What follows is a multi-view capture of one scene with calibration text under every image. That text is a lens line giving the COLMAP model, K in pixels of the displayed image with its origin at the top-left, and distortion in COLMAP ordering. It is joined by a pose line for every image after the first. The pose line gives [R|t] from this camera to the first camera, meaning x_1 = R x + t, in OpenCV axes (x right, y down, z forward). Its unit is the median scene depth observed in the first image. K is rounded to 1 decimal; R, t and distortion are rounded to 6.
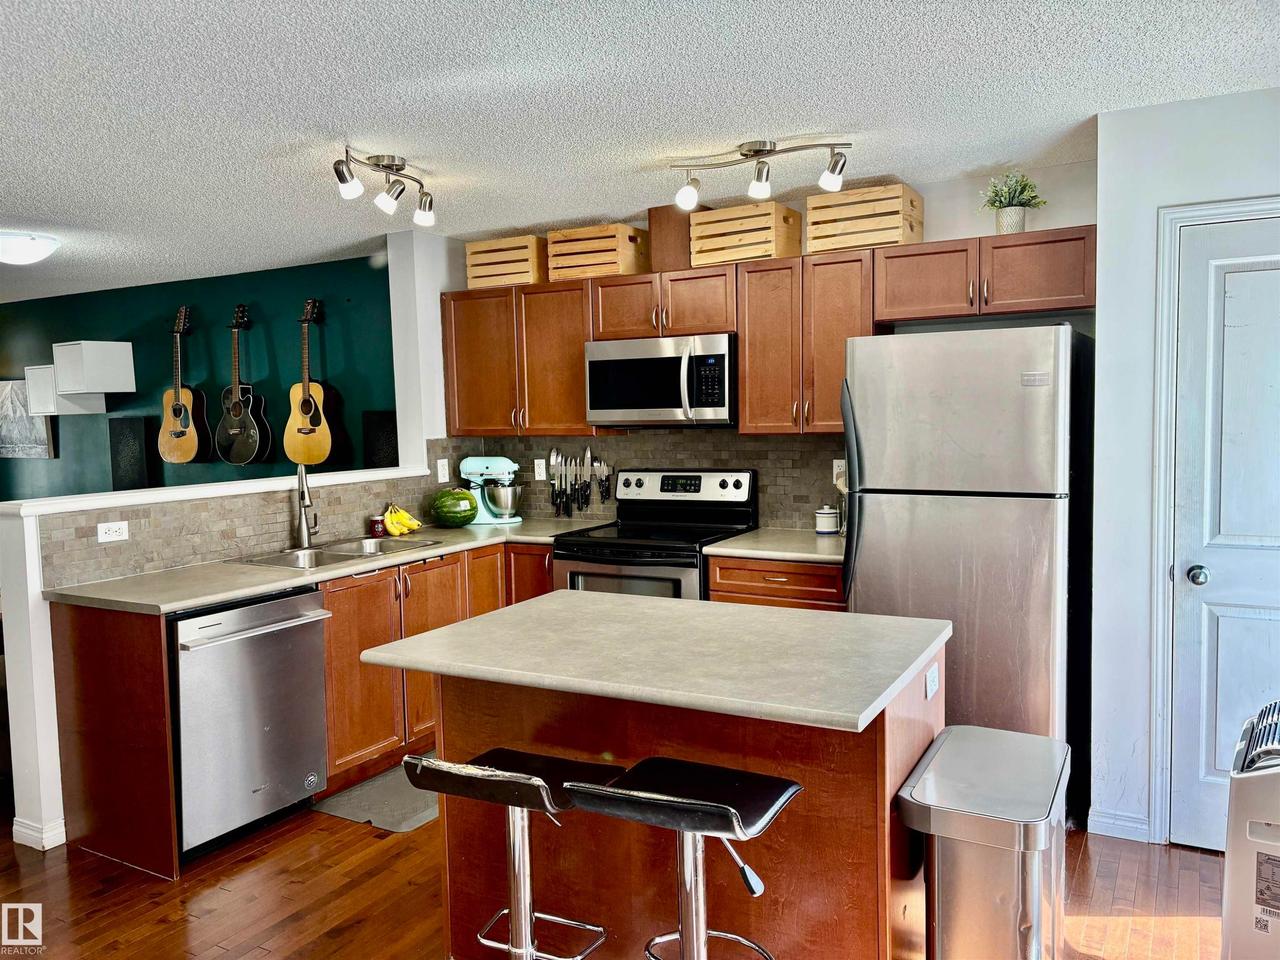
lens RADIAL K [[974.5, 0, 635.3], [0, 974.5, 484.7], [0, 0, 1]] dist [0.041522, -0.049156]
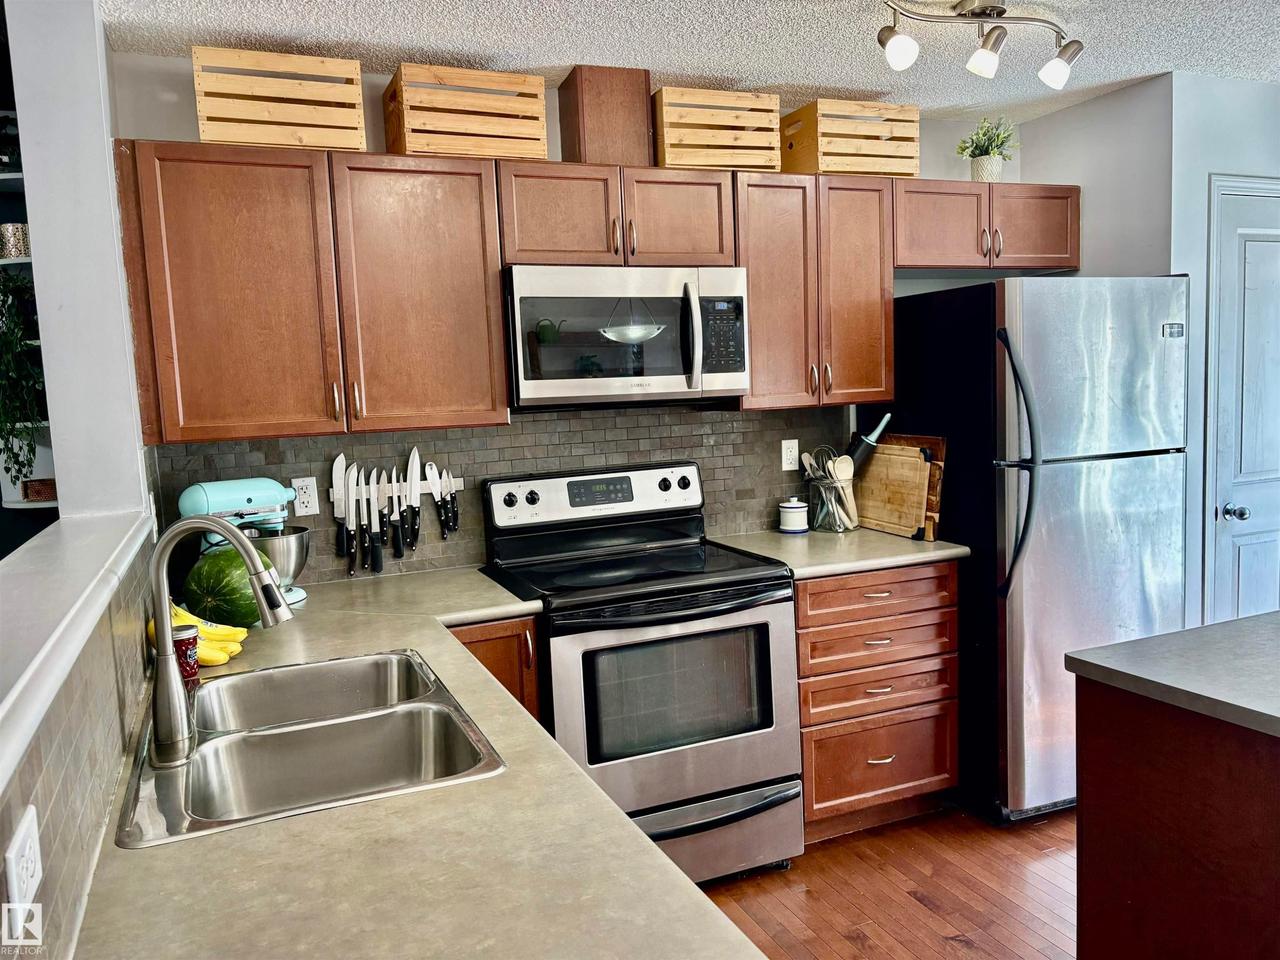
lens RADIAL K [[974.5, 0, 618.0], [0, 974.5, 482.7], [0, 0, 1]] dist [0.041522, -0.049156]
pose [[0.597656, -0.084073, 0.797332, -0.484498], [0.091840, 0.995120, 0.036088, -0.030120], [-0.796475, 0.051659, 0.602460, 0.584996]]
